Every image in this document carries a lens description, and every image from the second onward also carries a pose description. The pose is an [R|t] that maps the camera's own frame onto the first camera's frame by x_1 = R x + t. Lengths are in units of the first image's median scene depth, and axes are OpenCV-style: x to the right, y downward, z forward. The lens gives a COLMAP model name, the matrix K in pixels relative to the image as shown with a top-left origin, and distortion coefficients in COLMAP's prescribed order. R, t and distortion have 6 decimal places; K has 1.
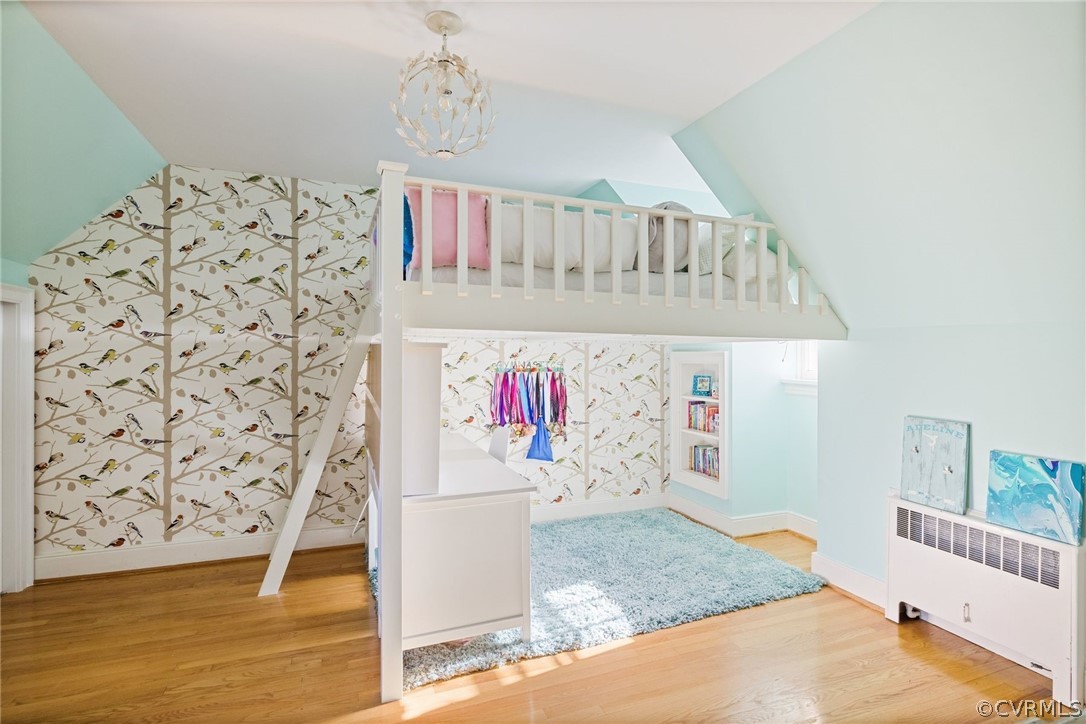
lens RADIAL K [[526.2, 0, 543.0], [0, 526.2, 362.0], [0, 0, 1]] dist [0.000168, -0.000198]
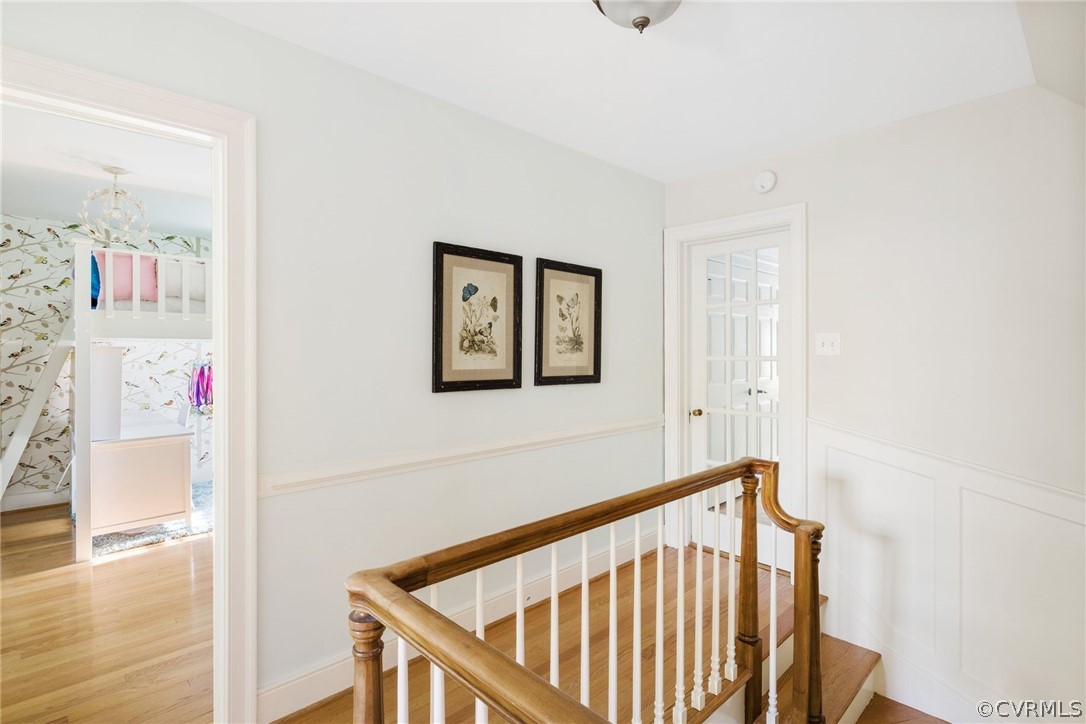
lens RADIAL K [[530.9, 0, 539.6], [0, 530.9, 351.0], [0, 0, 1]] dist [-0.002291, -0.000040]
pose [[0.928510, -0.011670, 0.371125, 0.247438], [0.017324, 0.999779, -0.011906, 0.012471], [-0.370904, 0.017484, 0.928507, -0.622648]]
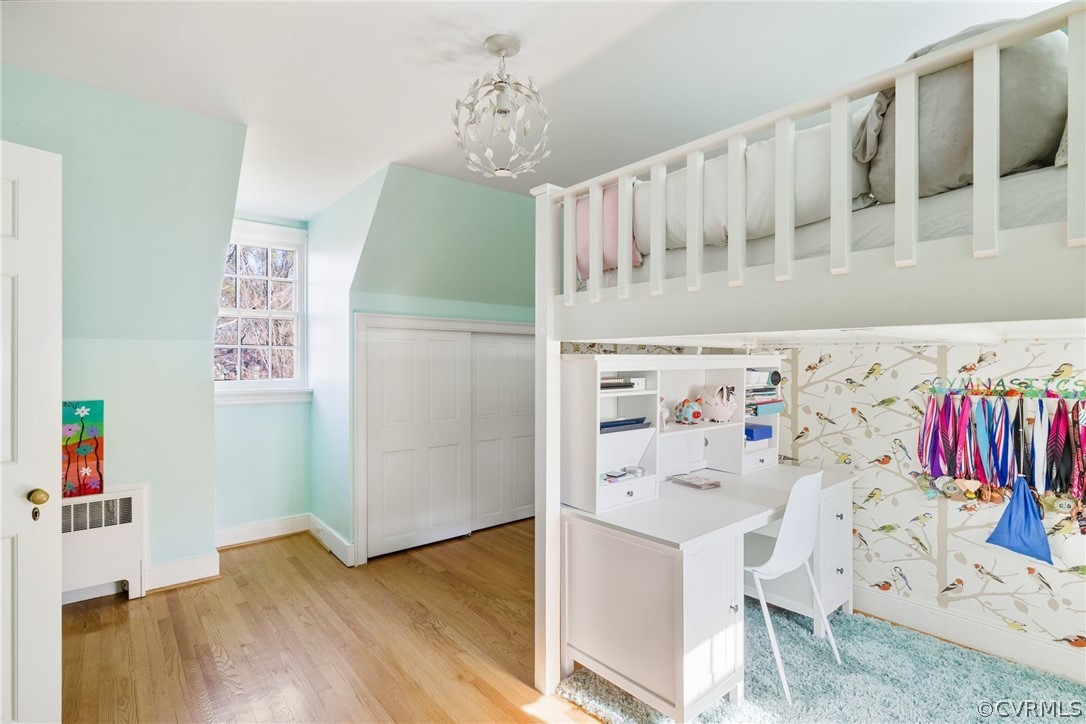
lens RADIAL K [[526.2, 0, 543.0], [0, 526.2, 362.0], [0, 0, 1]] dist [0.000168, -0.000198]
pose [[0.319801, -0.011672, -0.947413, 0.411108], [-0.015013, 0.999736, -0.017384, -0.001641], [0.947366, 0.019783, 0.319541, 0.368642]]
